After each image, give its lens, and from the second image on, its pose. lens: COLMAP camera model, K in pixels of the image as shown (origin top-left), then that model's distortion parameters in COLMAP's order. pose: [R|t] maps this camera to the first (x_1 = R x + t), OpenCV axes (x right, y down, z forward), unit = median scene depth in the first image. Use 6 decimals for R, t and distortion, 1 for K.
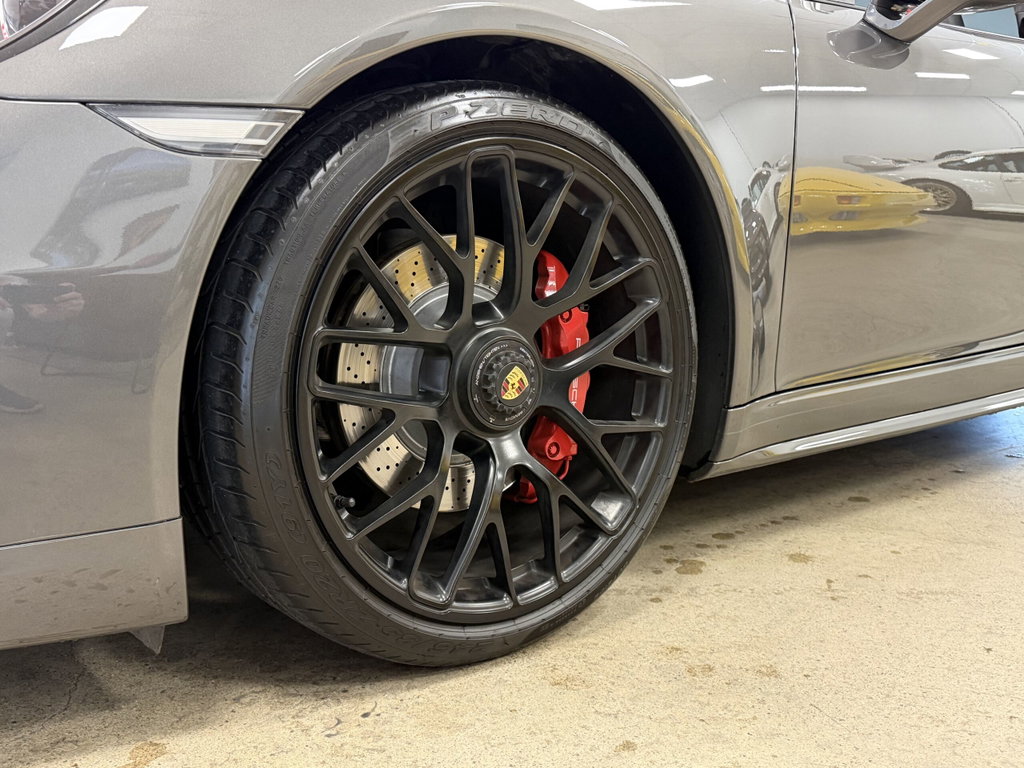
lens RADIAL K [[1021.7, 0, 513.6], [0, 1021.7, 383.8], [0, 0, 1]] dist [0.074764, 0.000000]
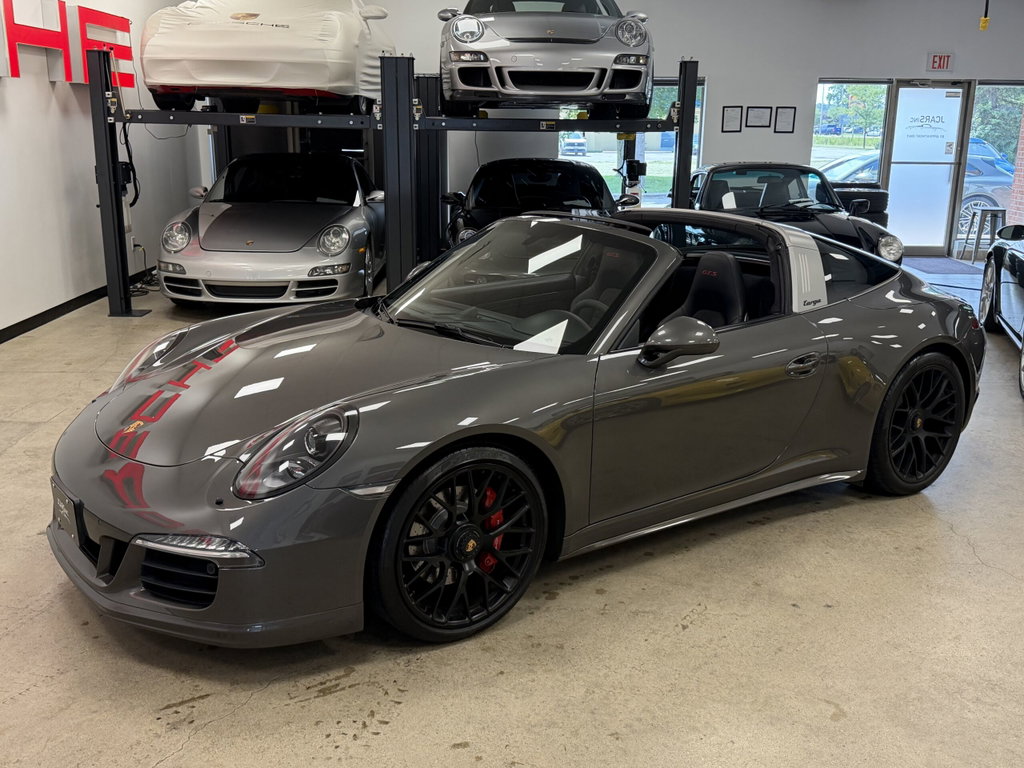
lens RADIAL K [[1021.7, 0, 518.3], [0, 1021.7, 392.3], [0, 0, 1]] dist [0.074764, 0.000000]
pose [[0.999121, 0.027381, -0.031745, 0.195541], [-0.023755, 0.993708, 0.109452, -0.685908], [0.034542, -0.108602, 0.993485, -1.640577]]
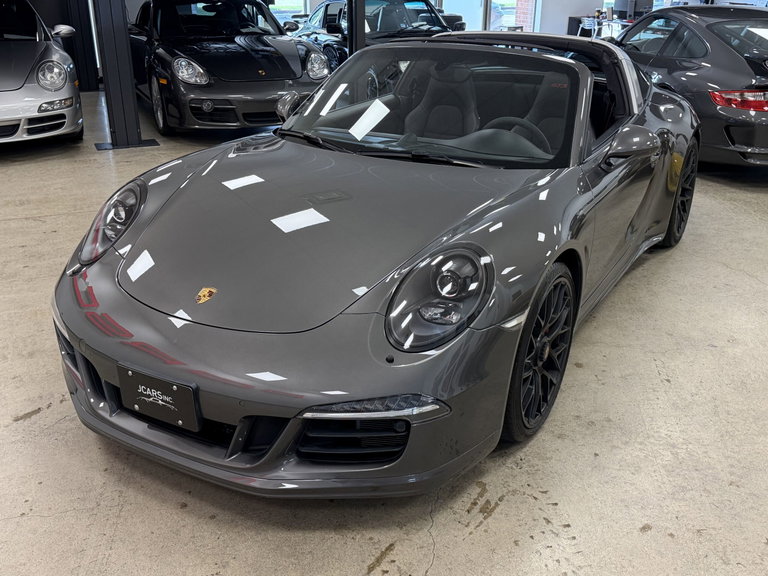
lens RADIAL K [[766.3, 0, 387.3], [0, 766.3, 288.8], [0, 0, 1]] dist [0.074764, 0.000000]
pose [[0.934481, -0.129733, 0.331534, -0.664311], [0.044550, 0.966533, 0.252643, -0.729721], [-0.353214, -0.221321, 0.908987, -1.143700]]
